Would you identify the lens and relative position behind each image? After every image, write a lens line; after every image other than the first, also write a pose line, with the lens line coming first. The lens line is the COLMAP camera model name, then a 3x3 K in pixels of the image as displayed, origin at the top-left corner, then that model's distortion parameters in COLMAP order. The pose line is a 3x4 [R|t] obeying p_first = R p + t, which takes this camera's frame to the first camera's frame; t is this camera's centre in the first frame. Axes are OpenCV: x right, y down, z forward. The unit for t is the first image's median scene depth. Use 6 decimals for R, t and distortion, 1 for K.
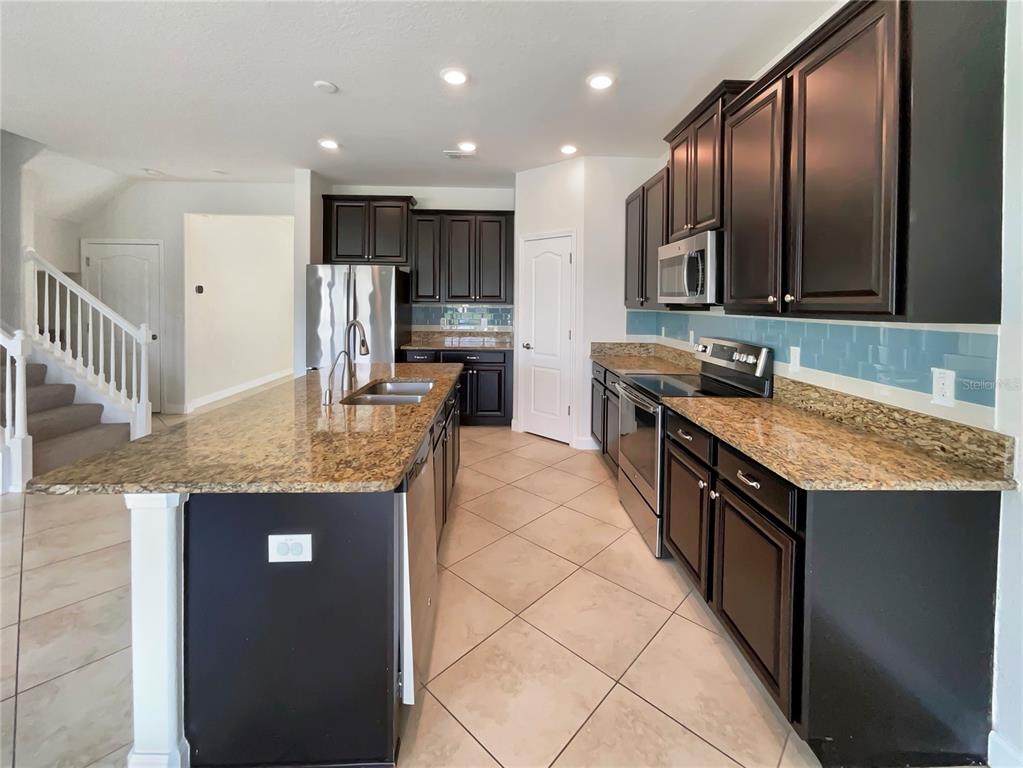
lens RADIAL K [[435.3, 0, 510.7], [0, 435.3, 308.4], [0, 0, 1]] dist [-0.000322, -0.000207]
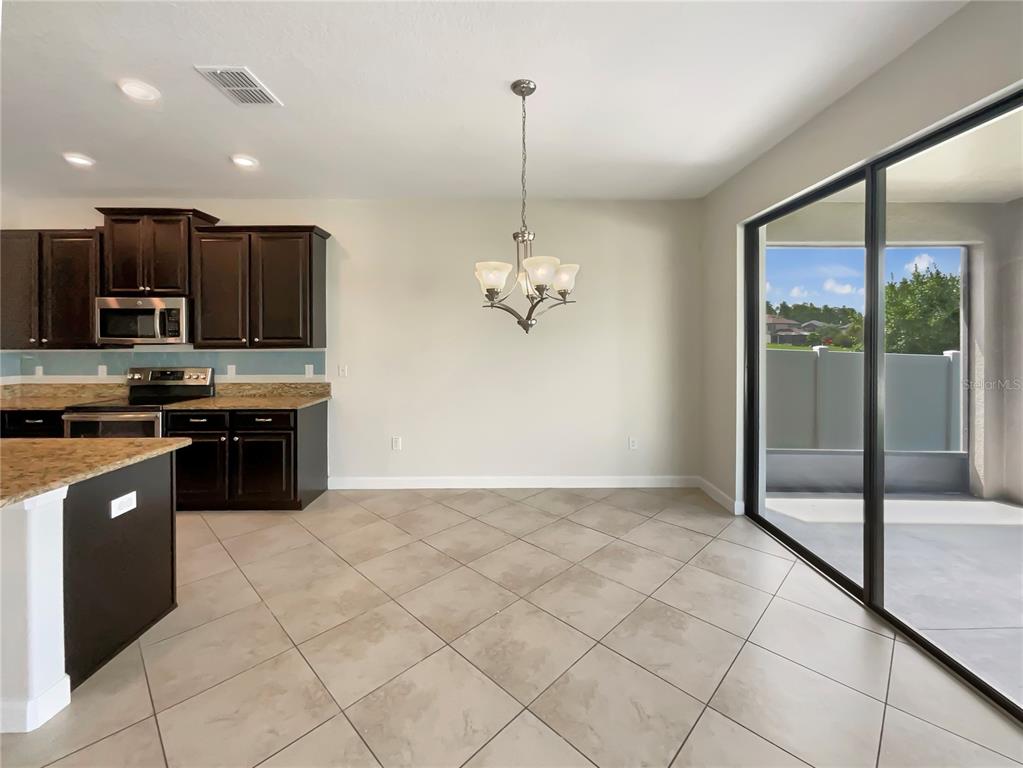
lens RADIAL K [[416.0, 0, 513.0], [0, 416.0, 337.7], [0, 0, 1]] dist [0.000130, 0.000043]
pose [[0.024813, -0.008162, 0.999659, -1.402454], [0.016167, 0.999839, 0.007763, -0.029952], [-0.999561, 0.015969, 0.024941, -0.325966]]
